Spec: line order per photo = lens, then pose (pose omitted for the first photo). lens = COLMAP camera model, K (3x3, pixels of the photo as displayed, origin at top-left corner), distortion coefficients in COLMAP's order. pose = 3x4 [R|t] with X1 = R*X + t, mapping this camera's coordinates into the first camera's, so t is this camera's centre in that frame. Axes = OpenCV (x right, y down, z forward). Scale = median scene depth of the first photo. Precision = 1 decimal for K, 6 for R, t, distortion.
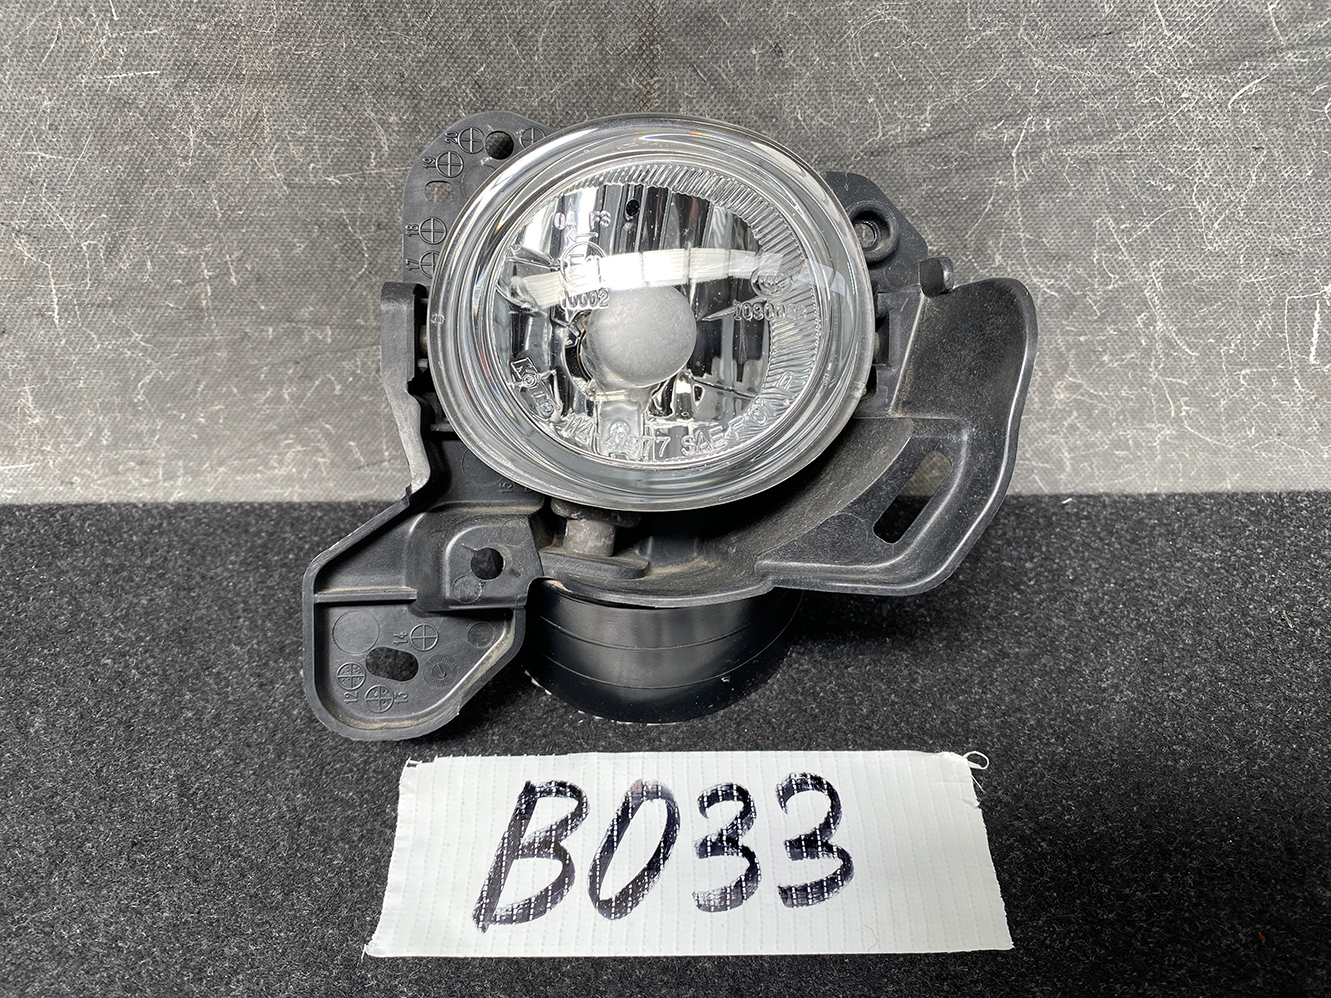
lens RADIAL K [[1004.4, 0, 634.4], [0, 1004.4, 511.6], [0, 0, 1]] dist [0.024667, -0.028007]
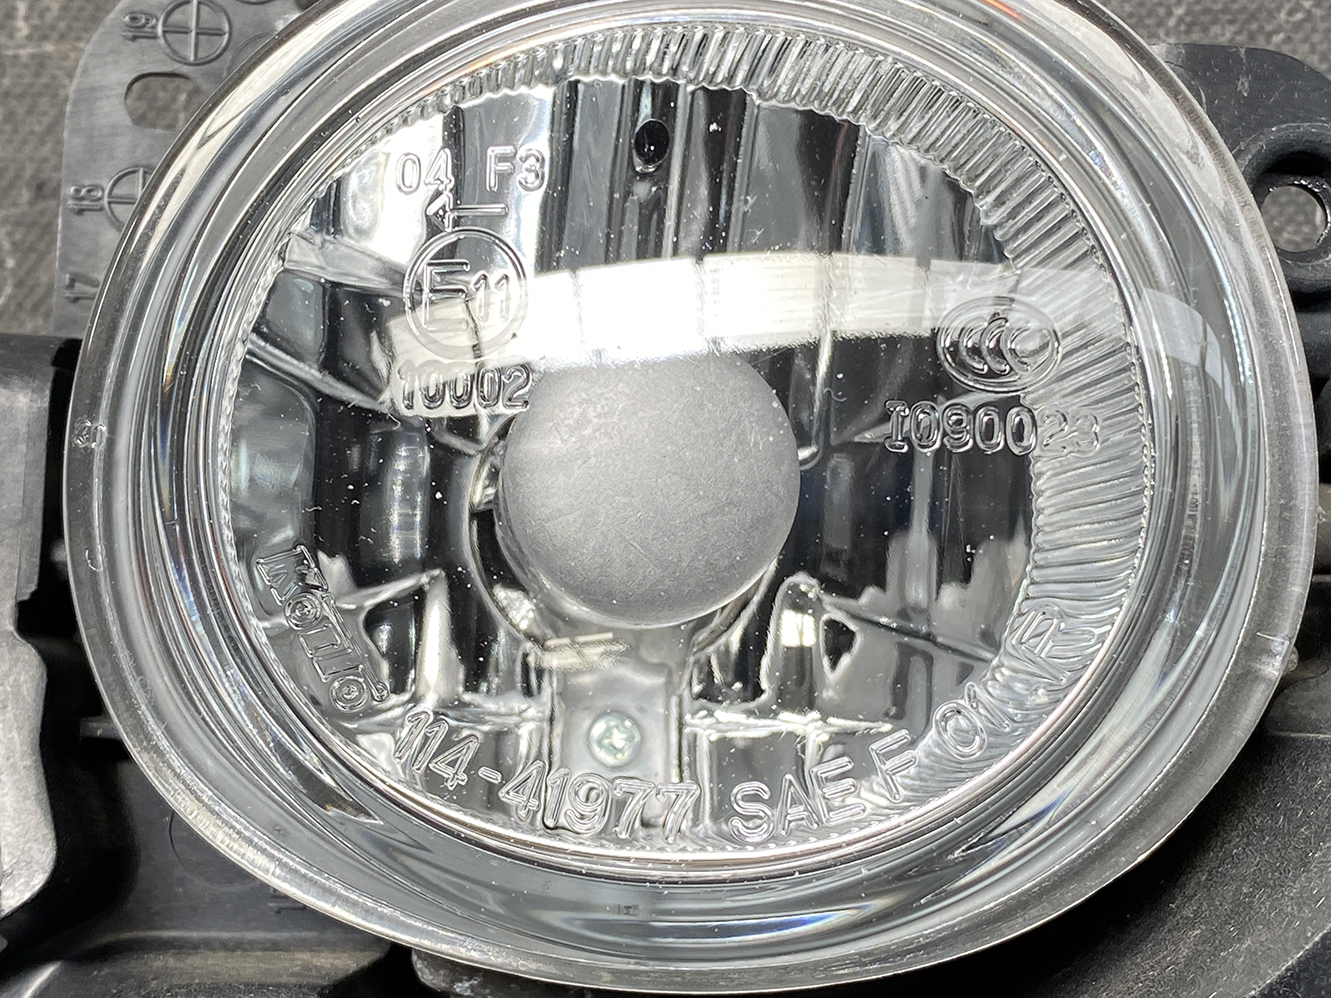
lens RADIAL K [[2347.8, 0, 662.8], [0, 2347.8, 496.9], [0, 0, 1]] dist [0.072281, 0.000000]
pose [[0.995929, 0.016069, -0.088692, 0.081750], [-0.029099, 0.988614, -0.147633, -0.047325], [0.085310, 0.149613, 0.985058, 0.175203]]
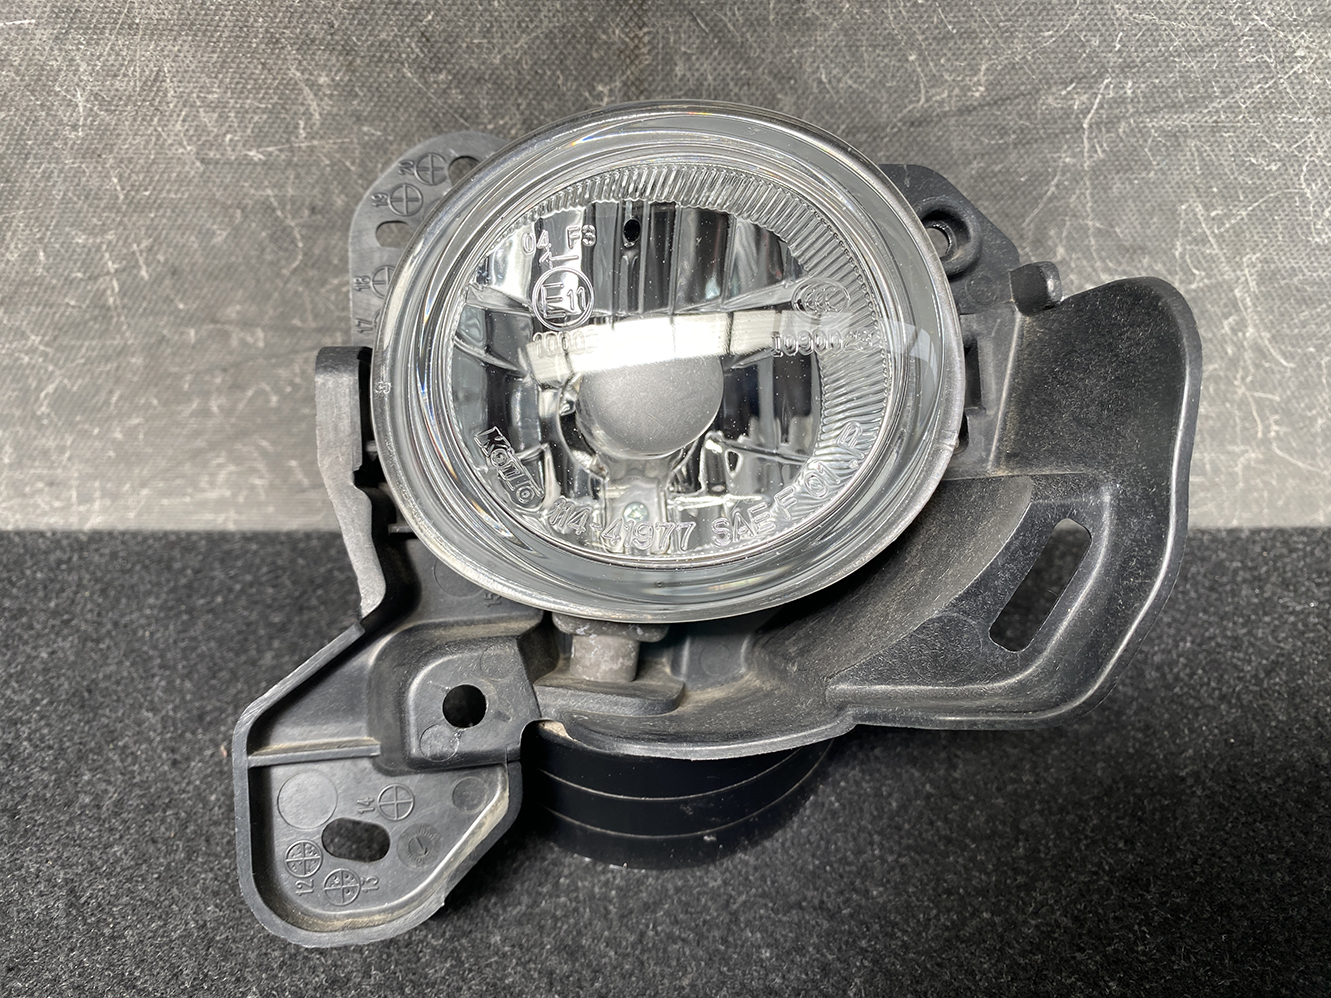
lens RADIAL K [[1004.4, 0, 648.3], [0, 1004.4, 508.5], [0, 0, 1]] dist [0.024667, -0.028007]
pose [[0.997343, -0.064415, -0.034037, 0.023881], [0.061547, 0.994933, -0.079498, -0.025681], [0.038985, 0.077192, 0.996254, 0.244146]]
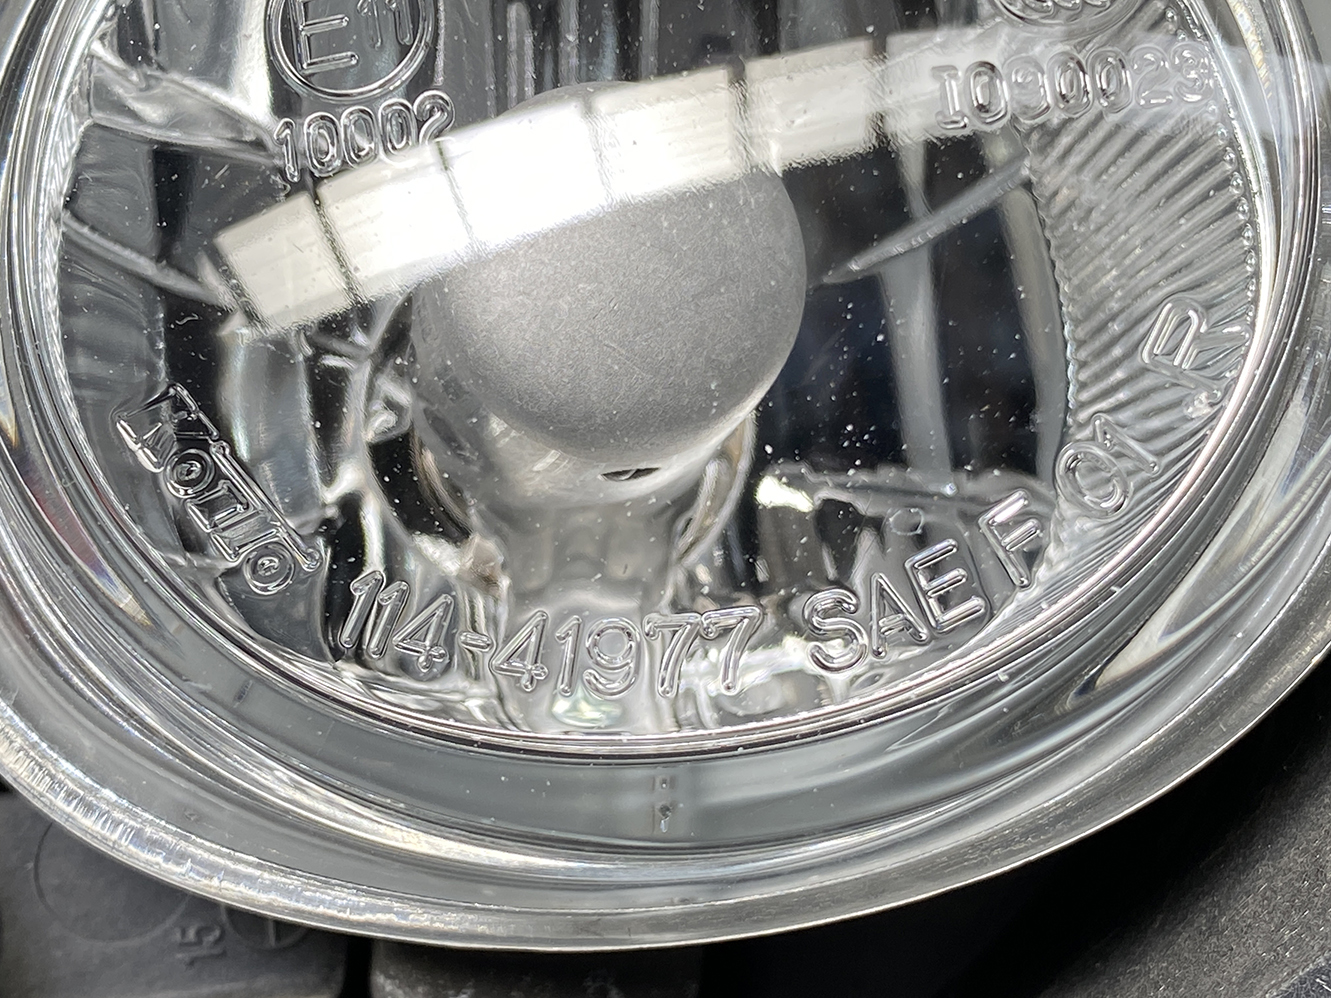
lens RADIAL K [[2278.2, 0, 666.2], [0, 2278.2, 495.5], [0, 0, 1]] dist [0.016855, 0.000000]
pose [[0.991241, -0.131522, 0.011959, 0.007964], [0.130464, 0.961149, -0.243252, 0.028813], [0.020499, 0.242682, 0.969889, 0.389041]]
